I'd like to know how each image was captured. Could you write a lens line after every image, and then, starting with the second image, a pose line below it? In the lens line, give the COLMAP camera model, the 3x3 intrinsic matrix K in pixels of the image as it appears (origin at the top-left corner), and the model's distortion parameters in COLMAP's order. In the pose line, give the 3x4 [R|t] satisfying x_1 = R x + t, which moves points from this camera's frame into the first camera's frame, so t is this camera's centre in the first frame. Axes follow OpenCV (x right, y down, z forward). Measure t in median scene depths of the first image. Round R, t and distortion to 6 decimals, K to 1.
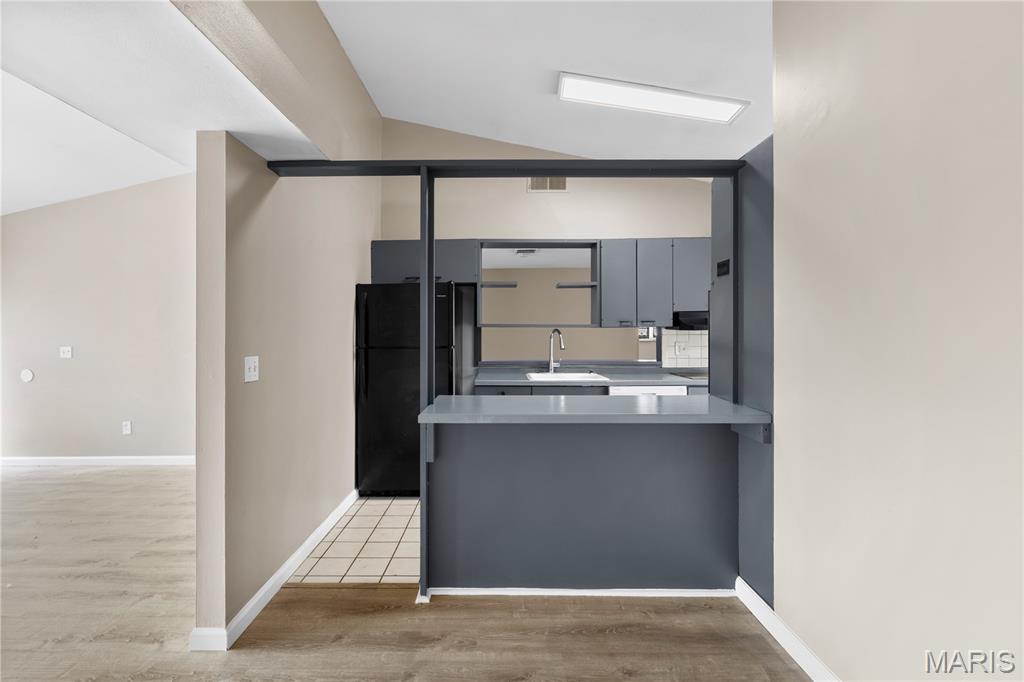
lens RADIAL K [[468.5, 0, 496.5], [0, 468.5, 336.7], [0, 0, 1]] dist [0.002128, -0.001654]
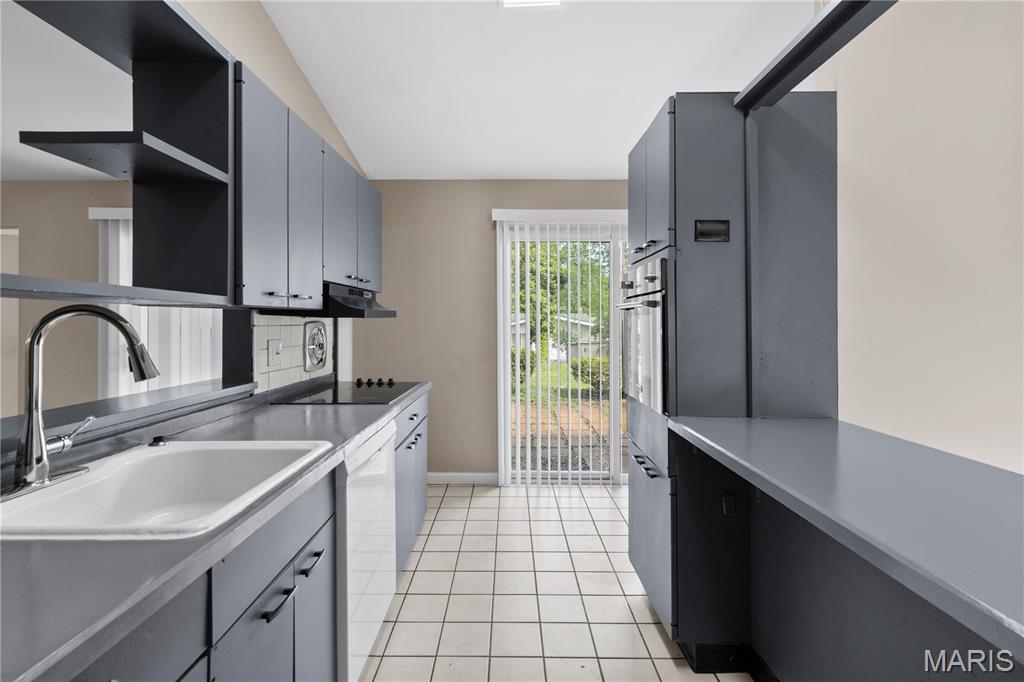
lens RADIAL K [[468.5, 0, 495.6], [0, 468.5, 313.9], [0, 0, 1]] dist [0.002128, -0.001654]
pose [[-0.009939, 0.025874, 0.999616, -0.214582], [0.006015, 0.999649, -0.025815, -0.004237], [-0.999933, 0.005756, -0.010091, 1.289871]]
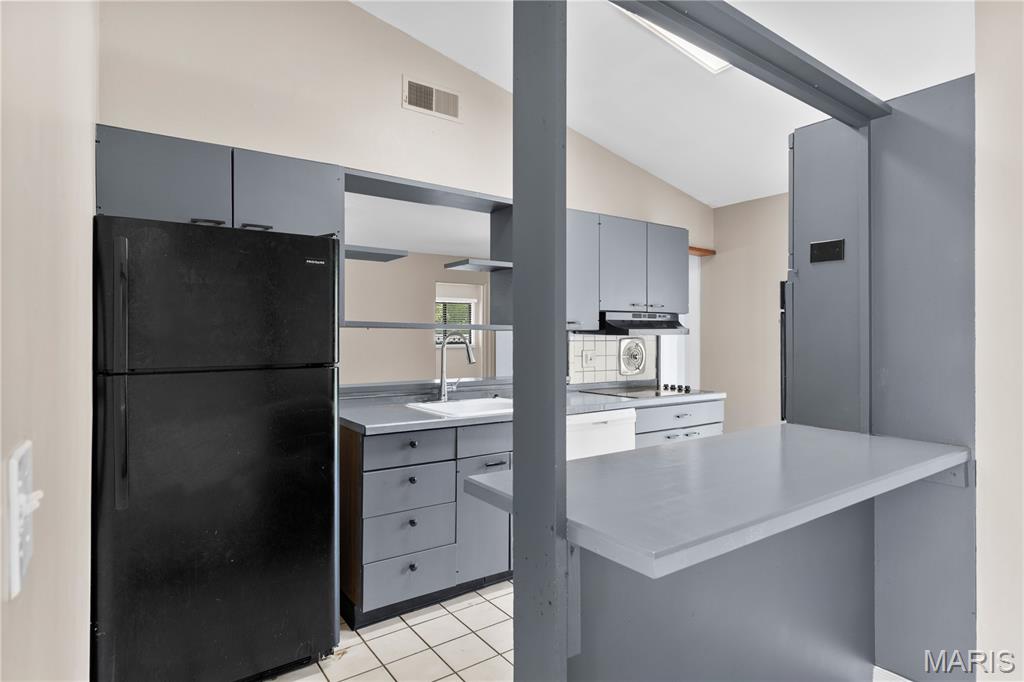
lens RADIAL K [[554.9, 0, 514.0], [0, 554.9, 334.9], [0, 0, 1]] dist [0.011104, -0.002956]
pose [[0.800405, 0.009402, 0.599386, -0.429389], [-0.000649, 0.999890, -0.014818, -0.001043], [-0.599459, 0.011472, 0.800323, 0.575112]]
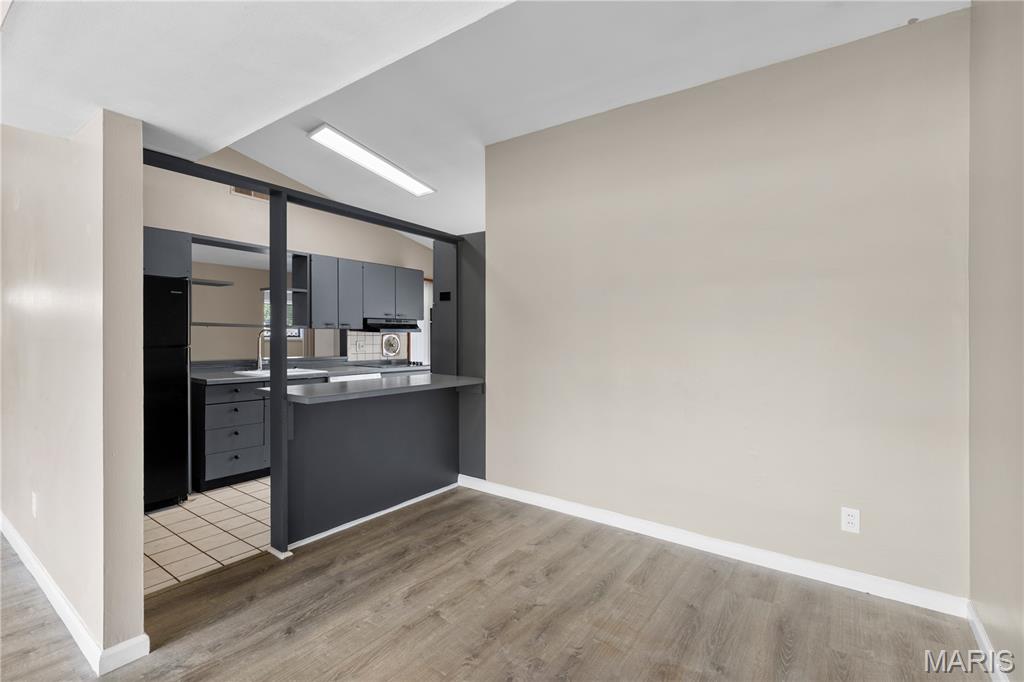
lens RADIAL K [[468.5, 0, 517.3], [0, 468.5, 336.3], [0, 0, 1]] dist [0.002128, -0.001654]
pose [[0.559696, 0.008048, 0.828659, -0.738078], [-0.006409, 0.999965, -0.005383, 0.003700], [-0.828673, -0.002298, 0.559728, -0.143428]]
